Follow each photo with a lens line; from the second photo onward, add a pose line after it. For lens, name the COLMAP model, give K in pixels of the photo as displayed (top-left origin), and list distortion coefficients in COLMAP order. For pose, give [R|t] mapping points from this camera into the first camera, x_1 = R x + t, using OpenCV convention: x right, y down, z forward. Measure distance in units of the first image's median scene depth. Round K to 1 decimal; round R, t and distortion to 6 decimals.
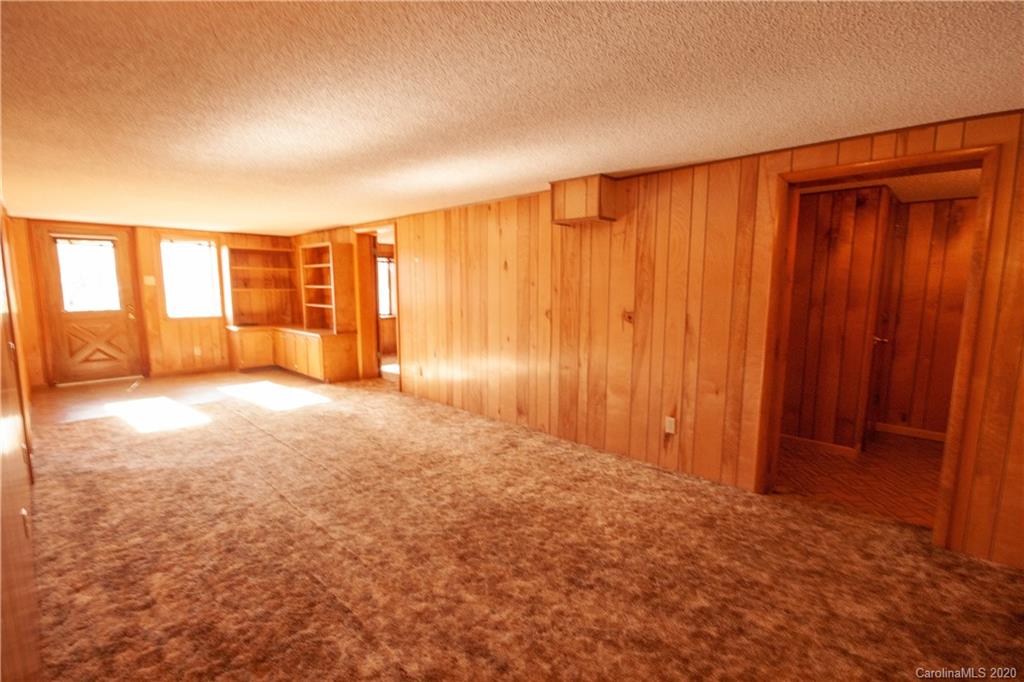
lens RADIAL K [[476.5, 0, 516.1], [0, 476.5, 347.7], [0, 0, 1]] dist [-0.002126, 0.000760]
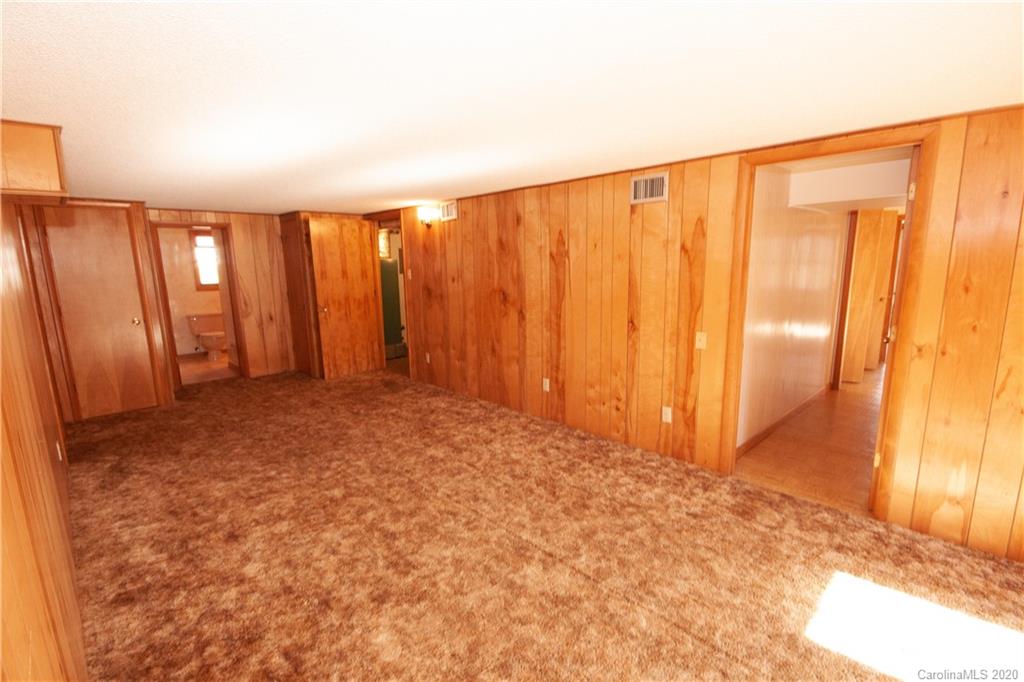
lens RADIAL K [[476.5, 0, 516.1], [0, 476.5, 347.7], [0, 0, 1]] dist [-0.002126, 0.000760]
pose [[-0.999453, 0.008163, 0.032043, -0.607641], [0.017656, 0.951079, 0.308443, -0.304190], [-0.027958, 0.308840, -0.950703, 1.922132]]
